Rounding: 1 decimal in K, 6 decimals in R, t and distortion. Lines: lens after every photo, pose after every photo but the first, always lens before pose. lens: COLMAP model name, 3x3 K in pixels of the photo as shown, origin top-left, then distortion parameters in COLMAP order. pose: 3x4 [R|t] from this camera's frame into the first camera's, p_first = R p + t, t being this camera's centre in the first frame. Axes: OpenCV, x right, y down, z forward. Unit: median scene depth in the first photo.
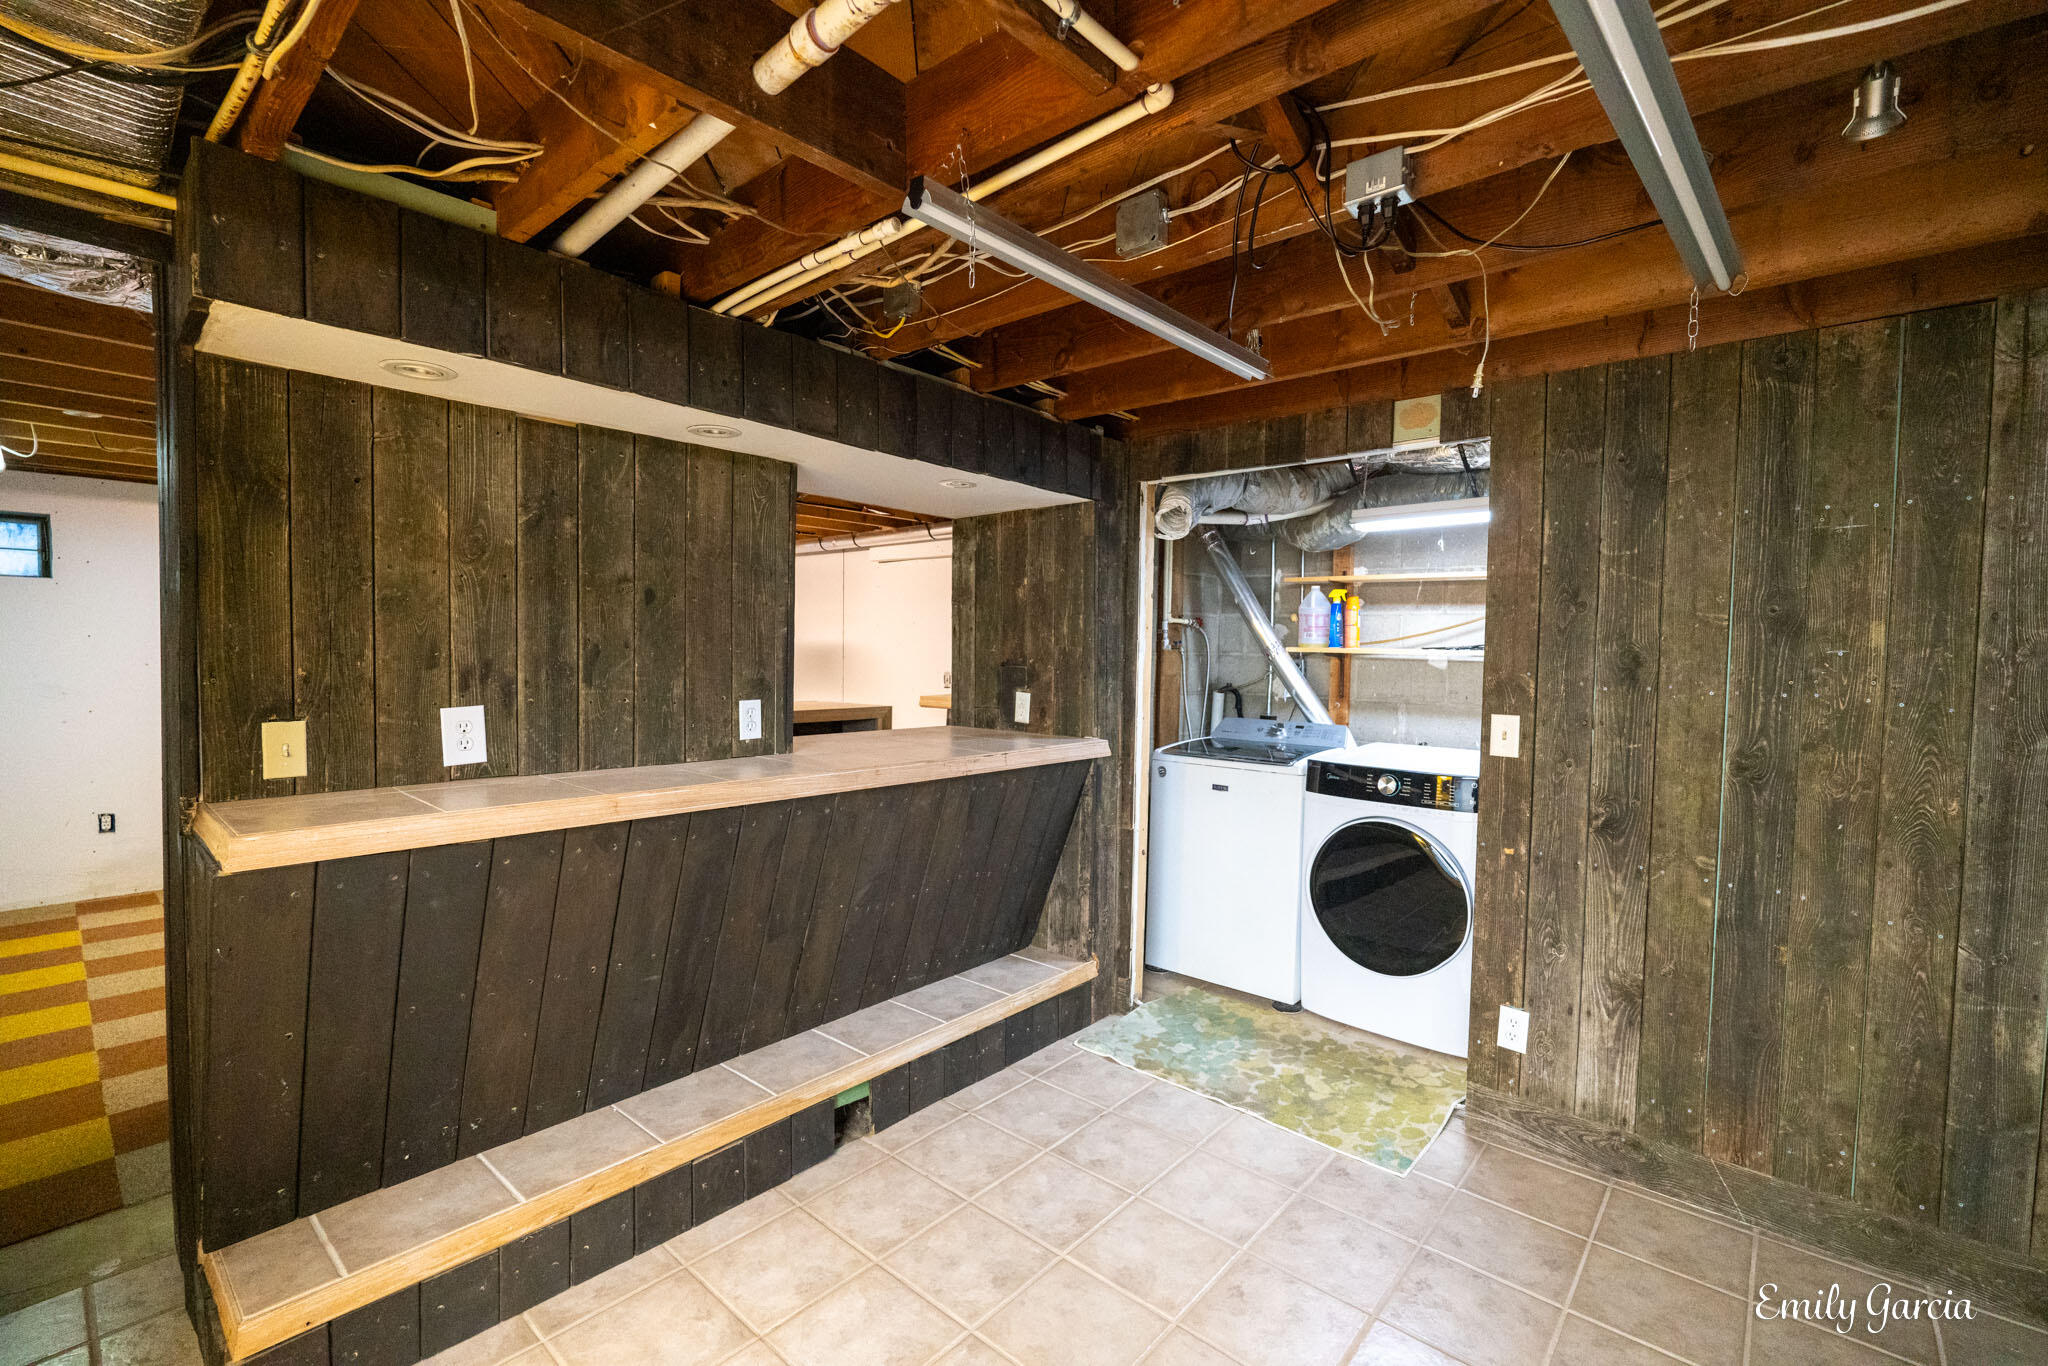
lens RADIAL K [[887.3, 0, 1021.9], [0, 887.3, 687.5], [0, 0, 1]] dist [-0.014050, 0.000471]
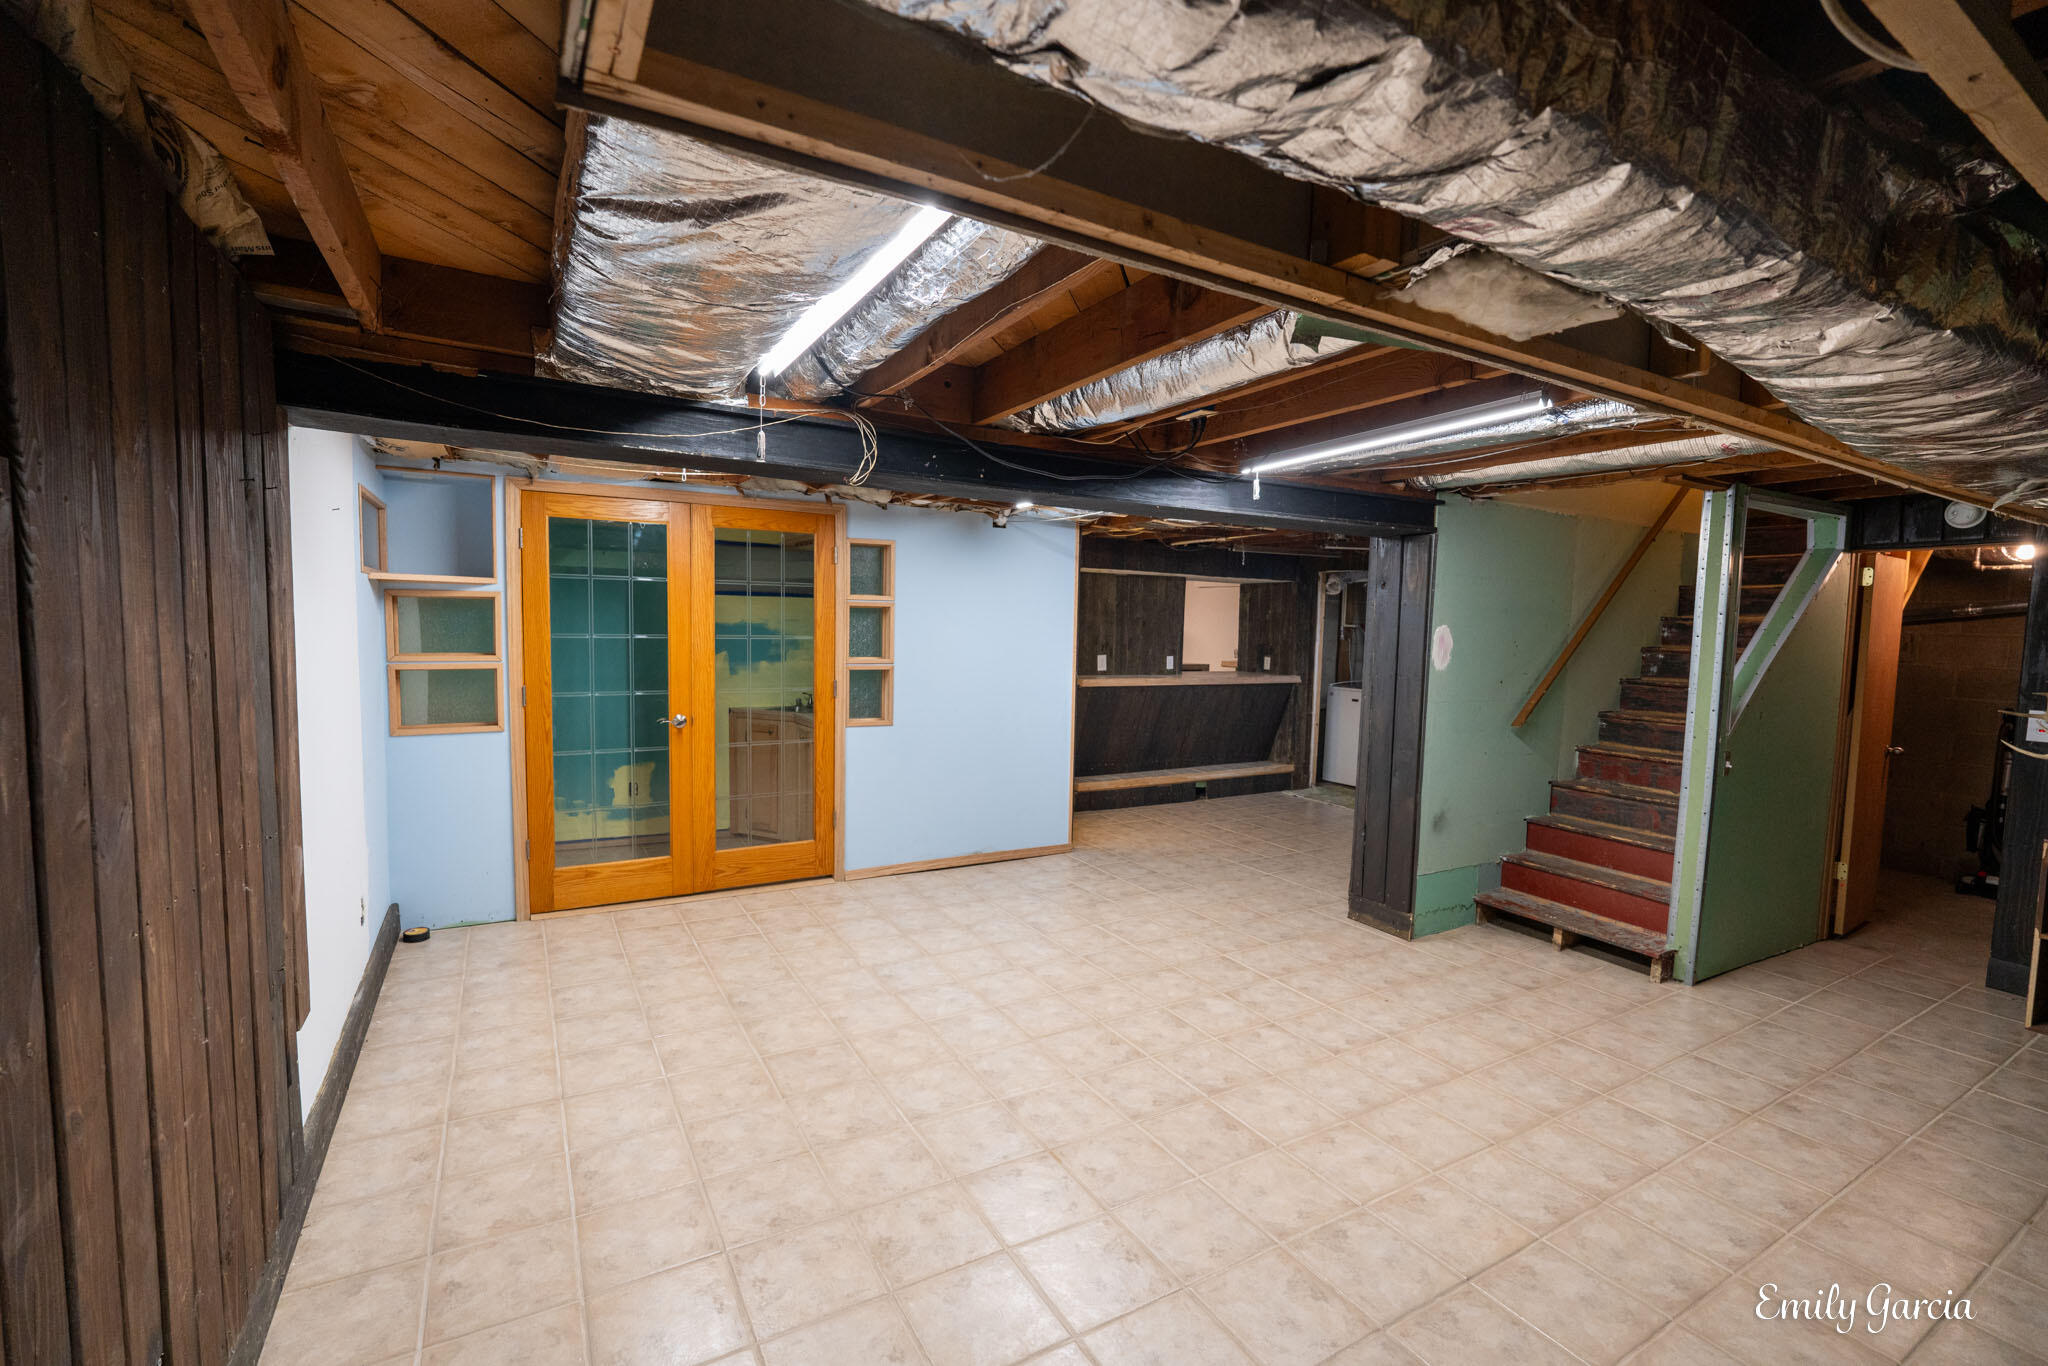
lens RADIAL K [[887.3, 0, 1022.6], [0, 887.3, 688.9], [0, 0, 1]] dist [-0.014050, 0.000471]
pose [[0.949950, 0.029421, -0.311012, 0.126966], [-0.021248, 0.999335, 0.029637, 0.035919], [0.311677, -0.021545, 0.949944, -1.584222]]
